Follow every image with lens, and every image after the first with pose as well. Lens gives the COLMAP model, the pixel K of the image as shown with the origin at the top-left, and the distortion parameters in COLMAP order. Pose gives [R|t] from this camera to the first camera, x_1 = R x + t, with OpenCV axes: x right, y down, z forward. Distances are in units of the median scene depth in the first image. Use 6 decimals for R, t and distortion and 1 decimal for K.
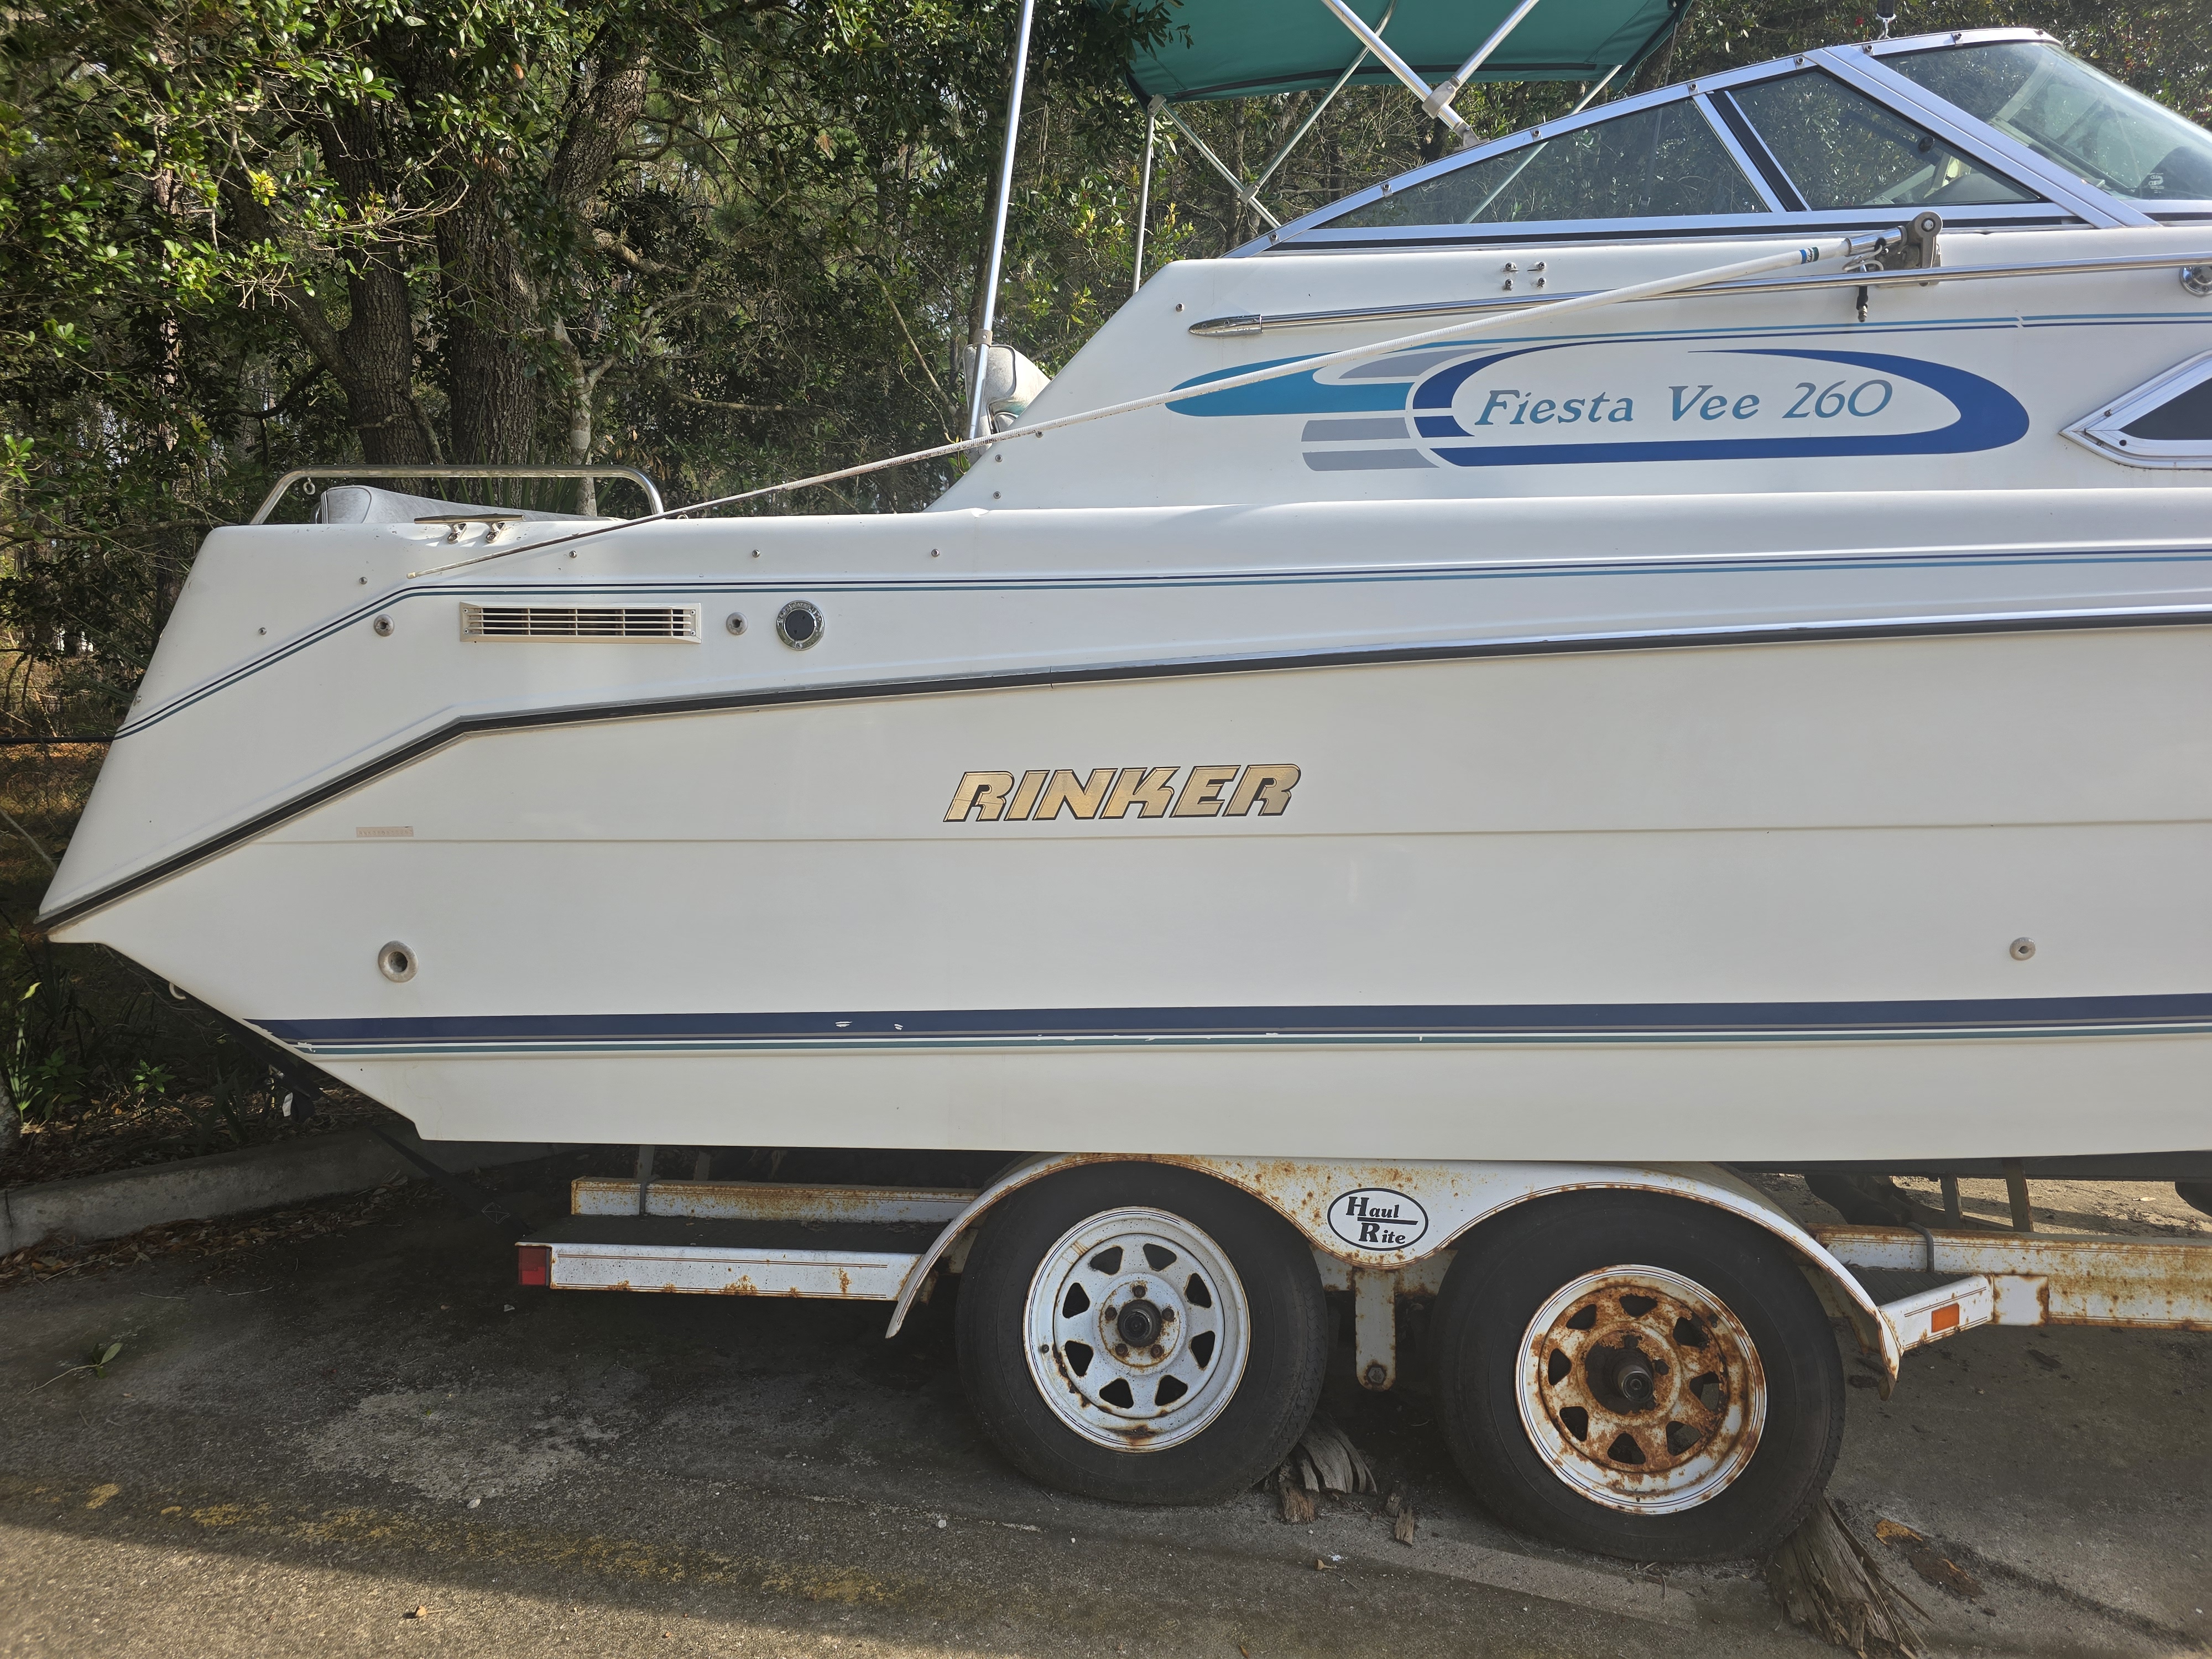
lens RADIAL K [[1465.2, 0, 1122.3], [0, 1465.2, 799.0], [0, 0, 1]] dist [0.049889, -0.039757]
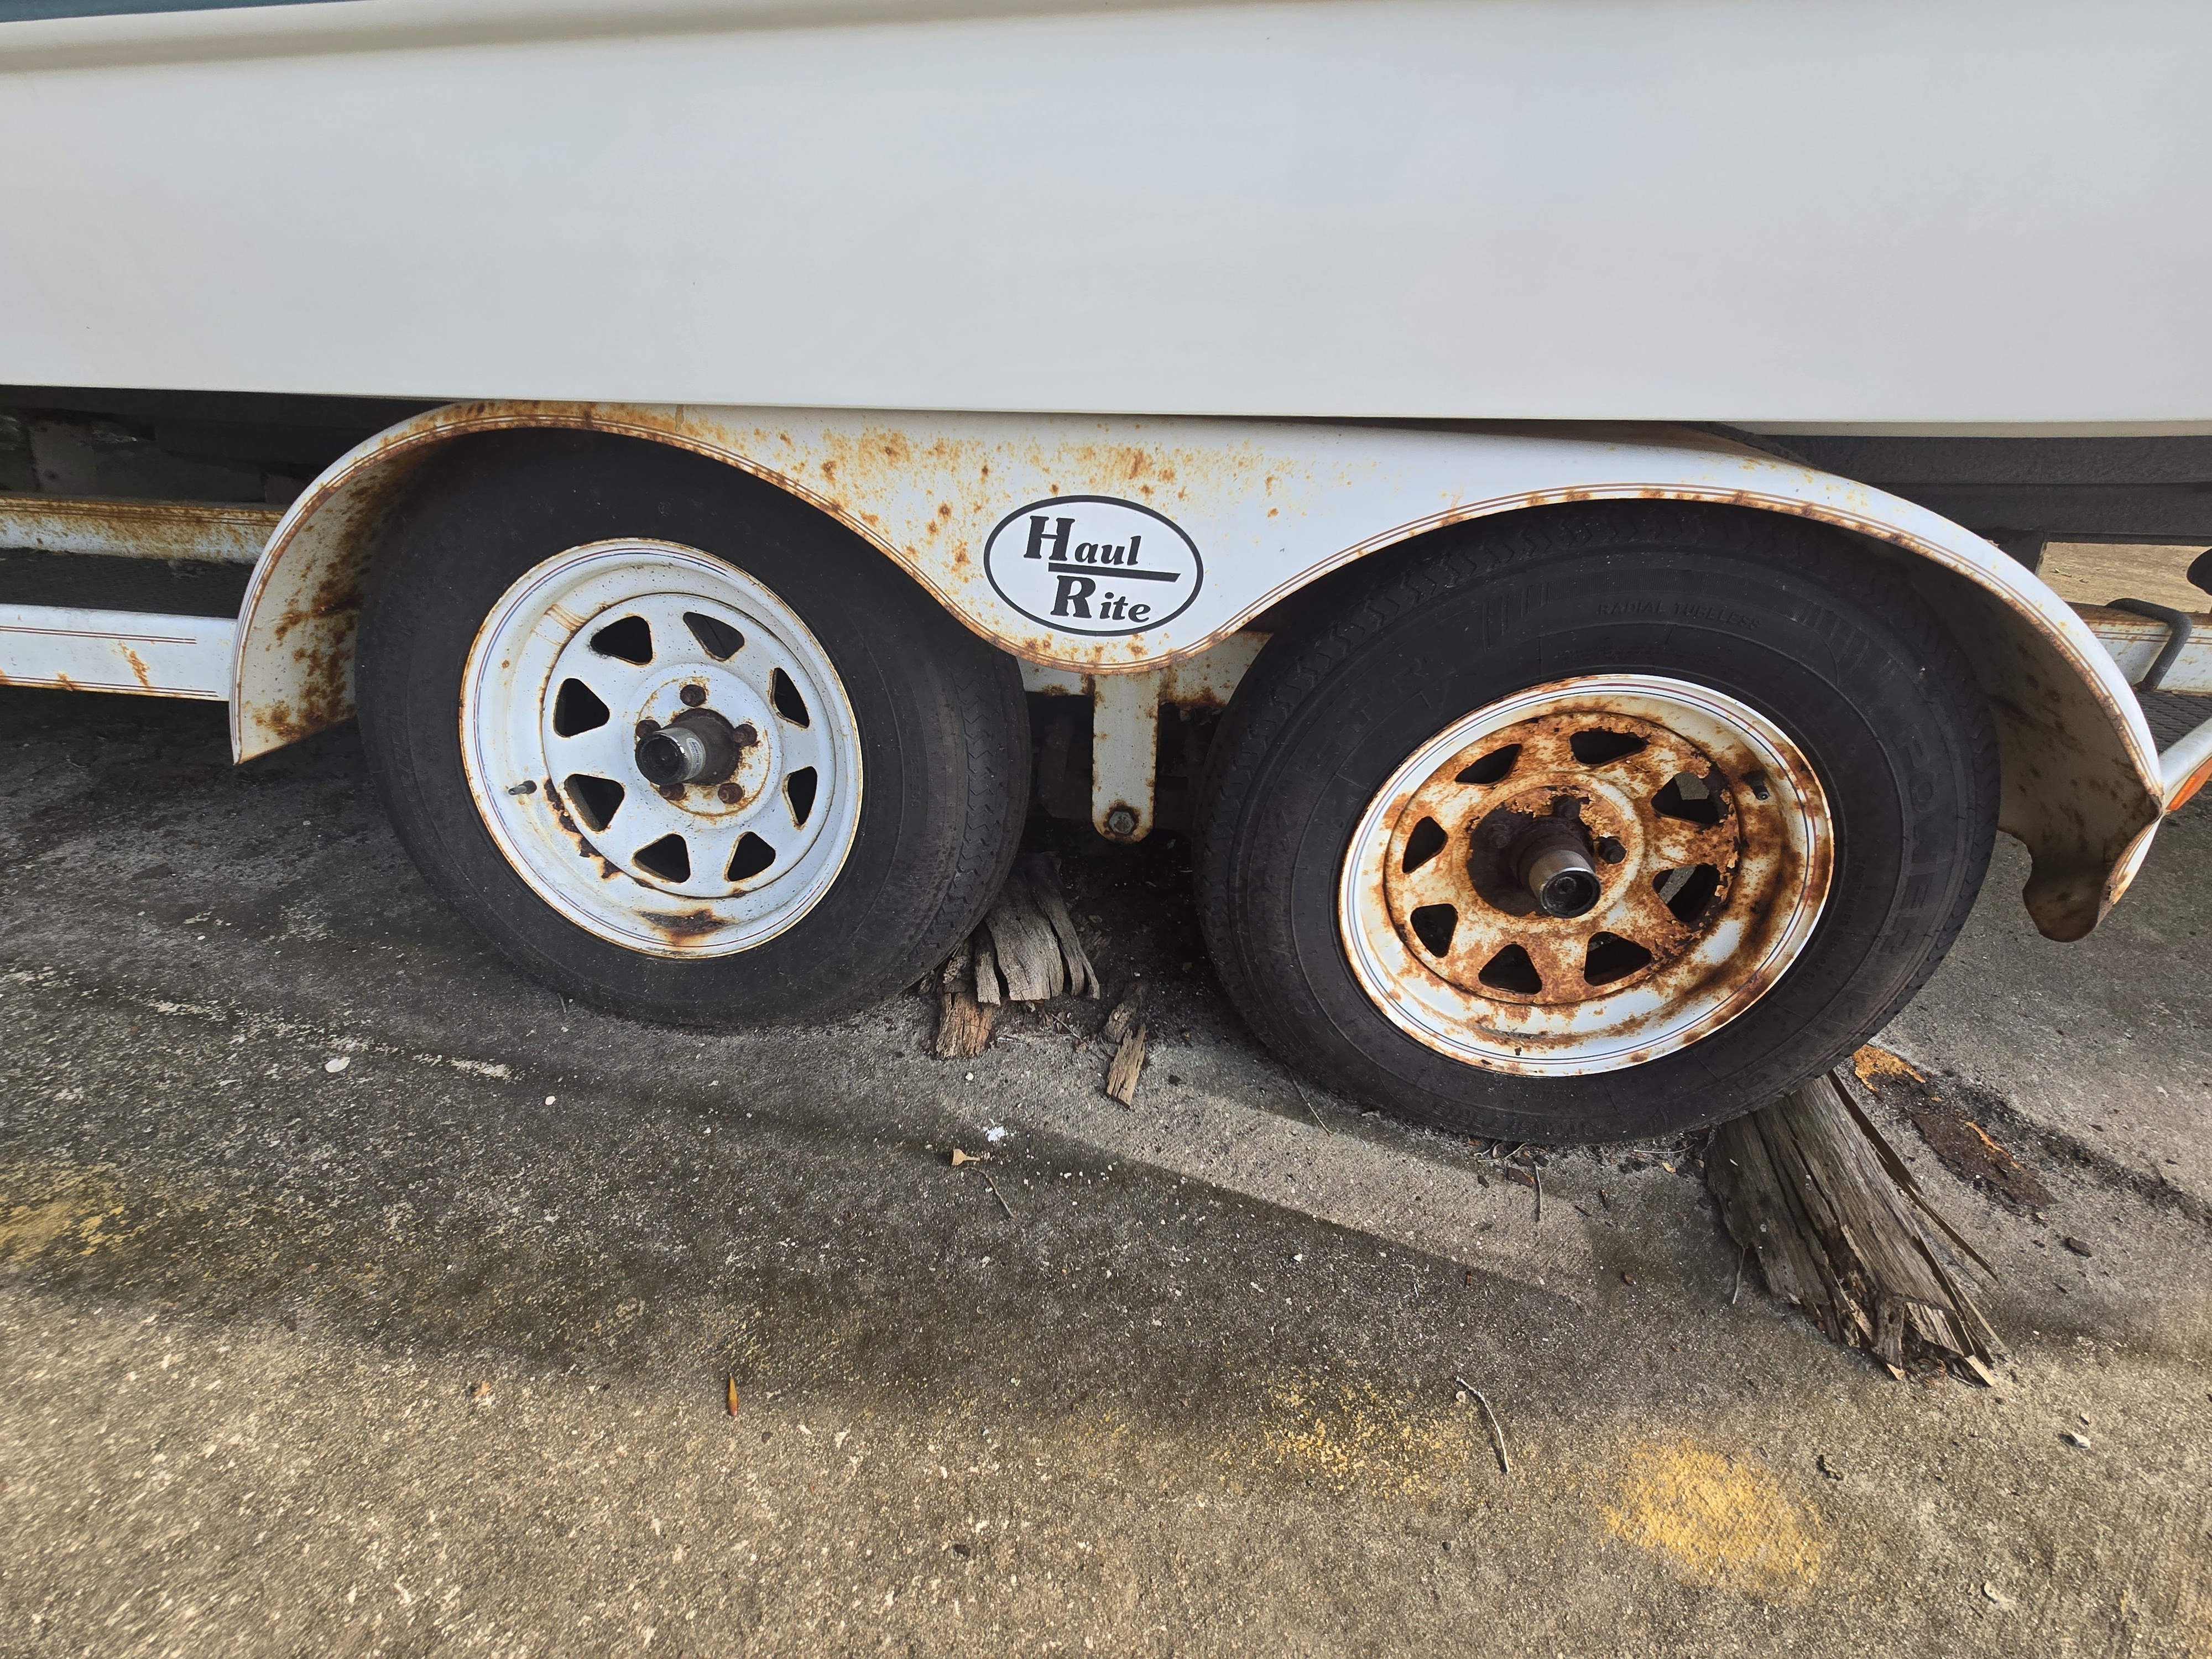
lens RADIAL K [[893.8, 0, 1105.4], [0, 893.8, 831.4], [0, 0, 1]] dist [-0.005898, 0.000427]
pose [[0.999751, 0.022229, 0.001977, 0.179009], [-0.020130, 0.860002, 0.509893, 0.216683], [0.009634, -0.509805, 0.860236, 0.729077]]
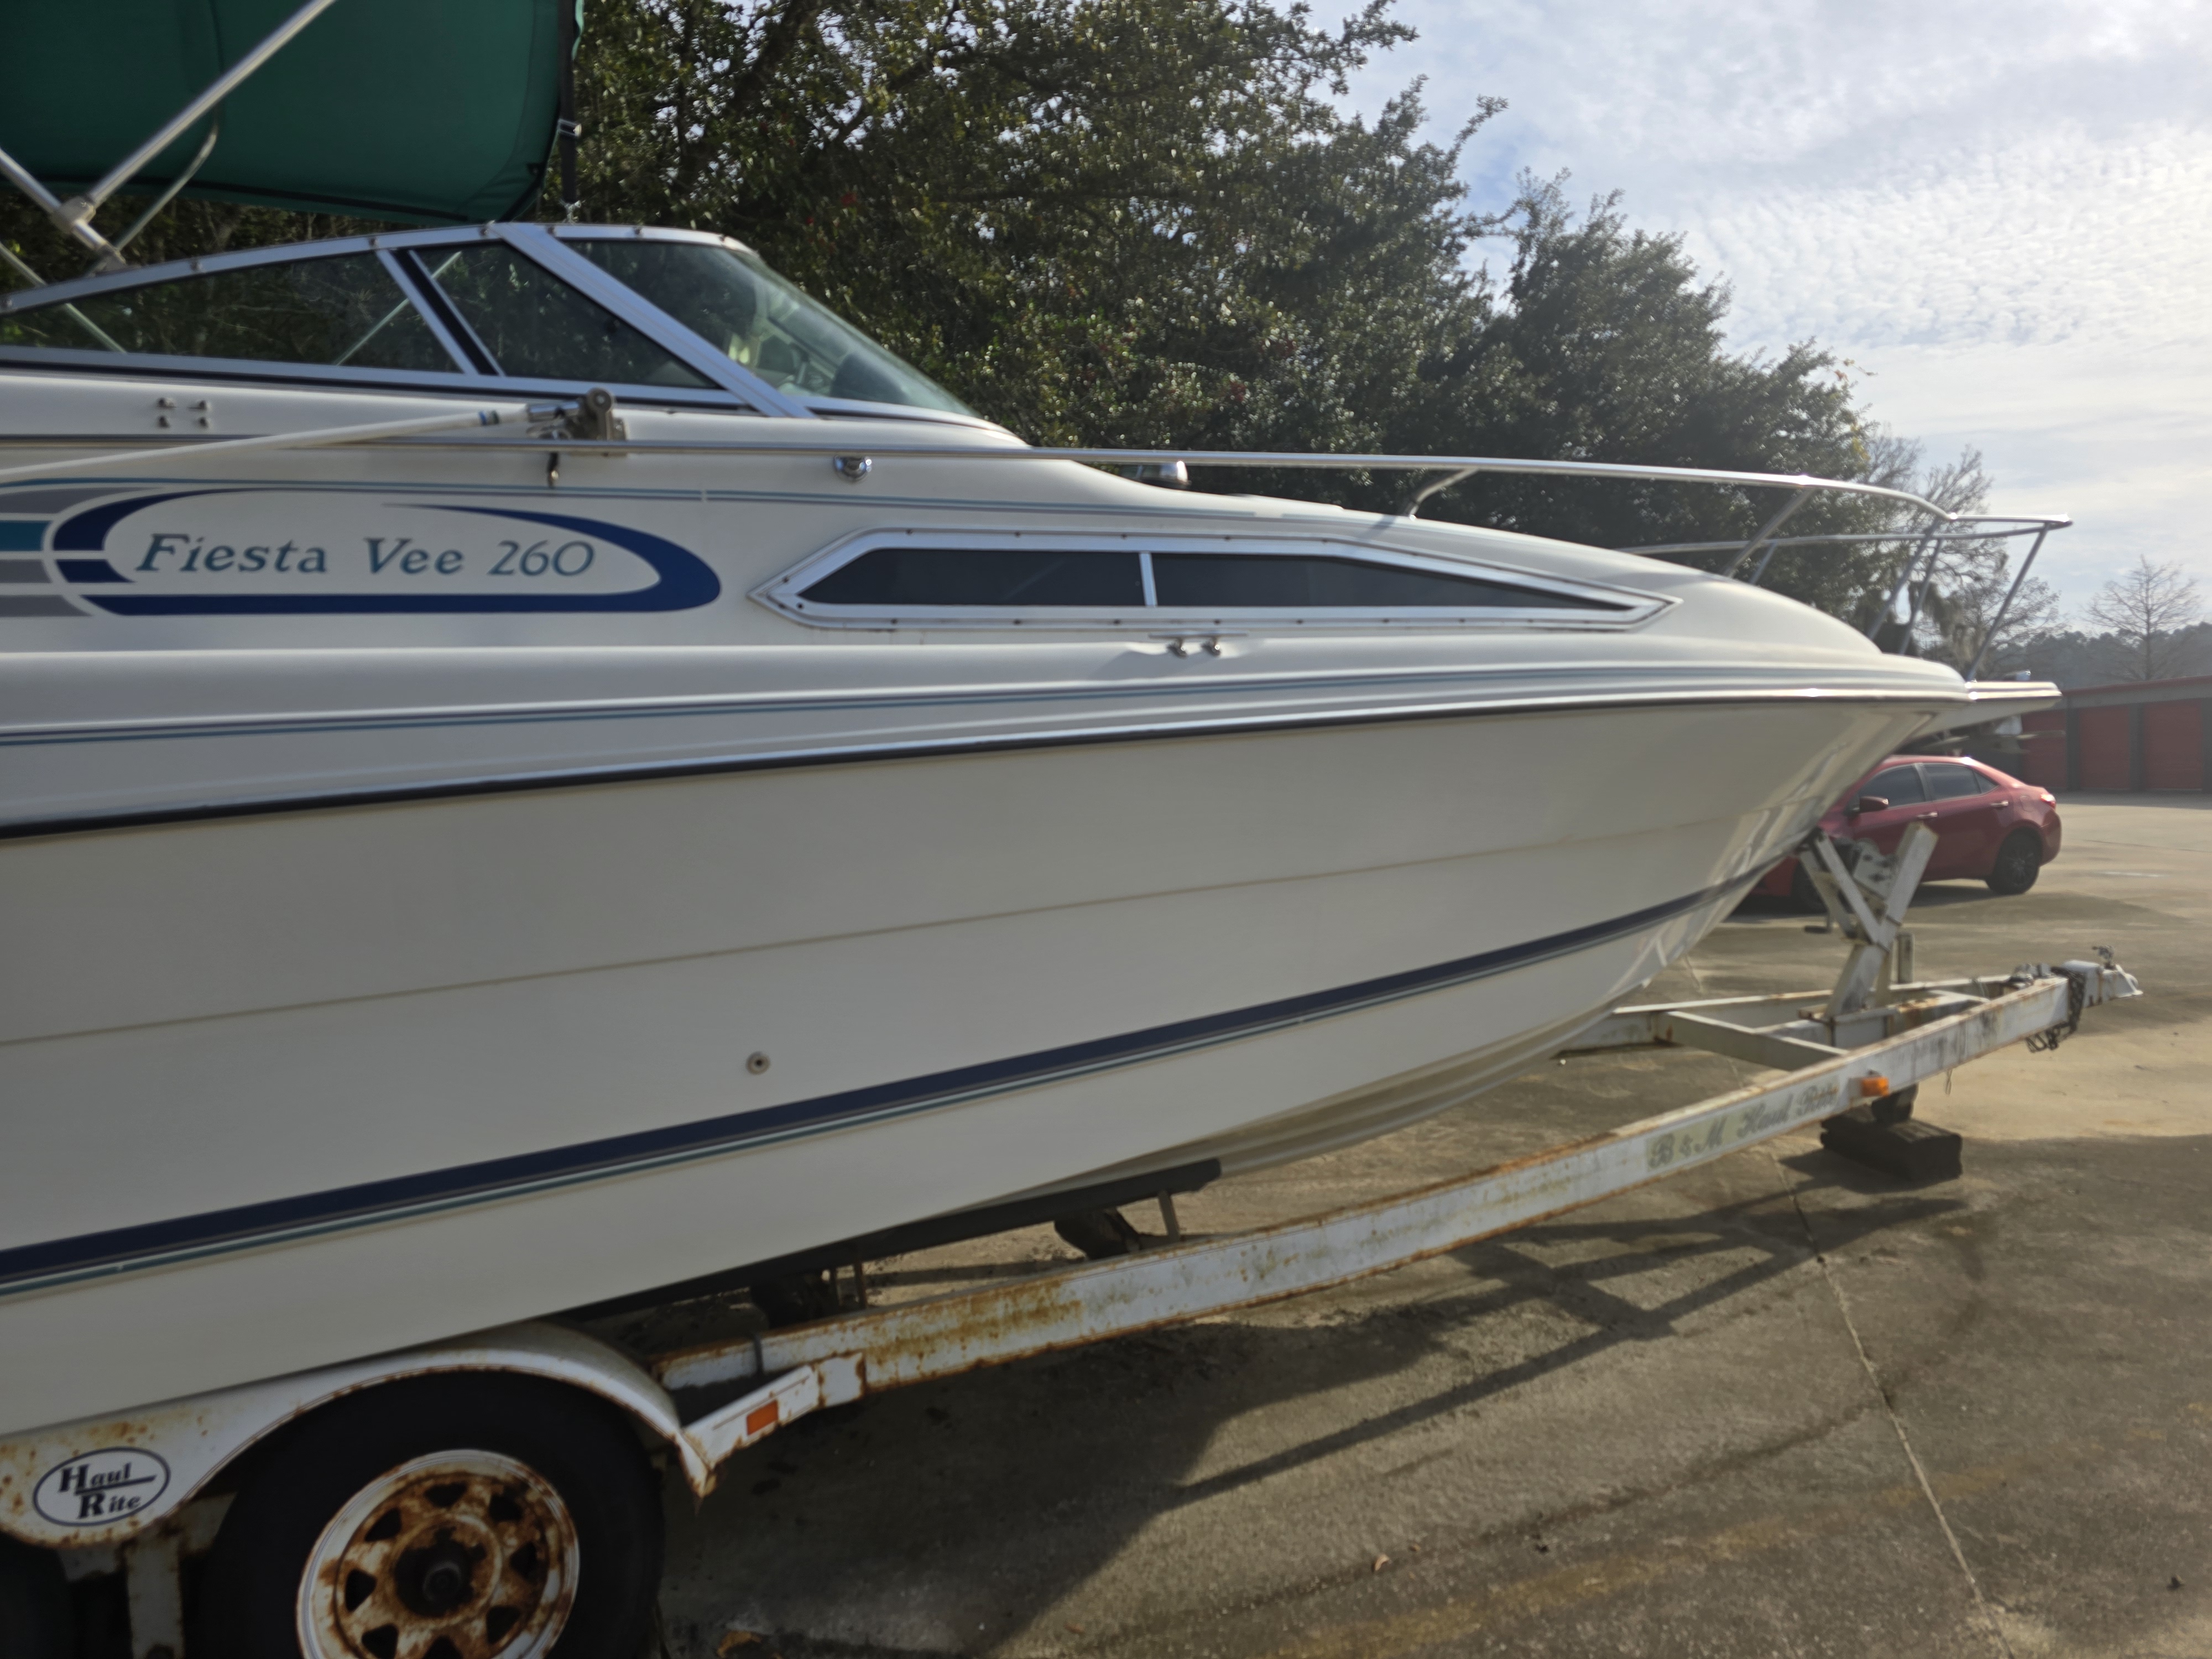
lens RADIAL K [[1465.2, 0, 1116.4], [0, 1465.2, 830.3], [0, 0, 1]] dist [0.049889, -0.039757]
pose [[0.860260, -0.066668, 0.505479, 0.269102], [0.098391, 0.994486, -0.036285, -0.003676], [-0.500273, 0.080949, 0.862076, -0.067586]]
